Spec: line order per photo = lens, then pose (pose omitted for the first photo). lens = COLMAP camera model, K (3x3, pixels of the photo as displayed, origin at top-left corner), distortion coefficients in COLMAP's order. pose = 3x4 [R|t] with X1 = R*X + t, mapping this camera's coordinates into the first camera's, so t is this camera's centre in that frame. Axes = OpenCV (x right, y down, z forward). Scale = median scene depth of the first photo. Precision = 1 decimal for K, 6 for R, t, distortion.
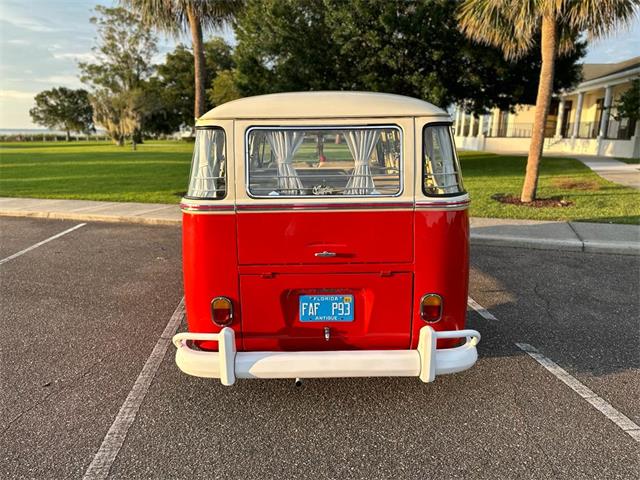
lens RADIAL K [[464.9, 0, 320.0], [0, 464.9, 240.0], [0, 0, 1]] dist [0.039638, -0.055023]
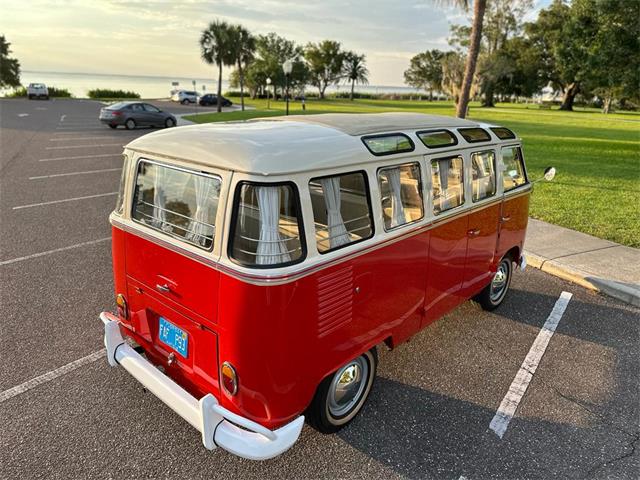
lens RADIAL K [[464.5, 0, 310.3], [0, 464.5, 241.0], [0, 0, 1]] dist [0.005922, -0.006588]
pose [[0.728925, 0.236644, -0.642393, 0.131565], [-0.182197, 0.971572, 0.151167, -0.042513], [0.659904, 0.006853, 0.751319, 0.062377]]
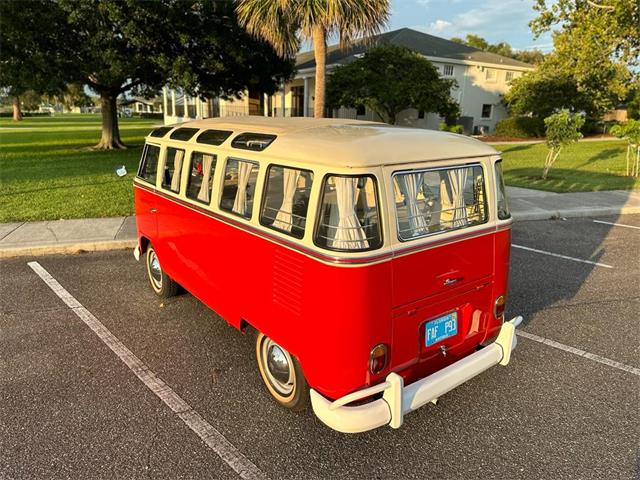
lens RADIAL K [[459.2, 0, 329.1], [0, 459.2, 239.5], [0, 0, 1]] dist [0.039620, -0.001453]
pose [[0.792664, -0.145742, 0.591983, -0.124549], [0.115857, 0.989321, 0.088433, -0.029325], [-0.598550, -0.001512, 0.801084, 0.042079]]
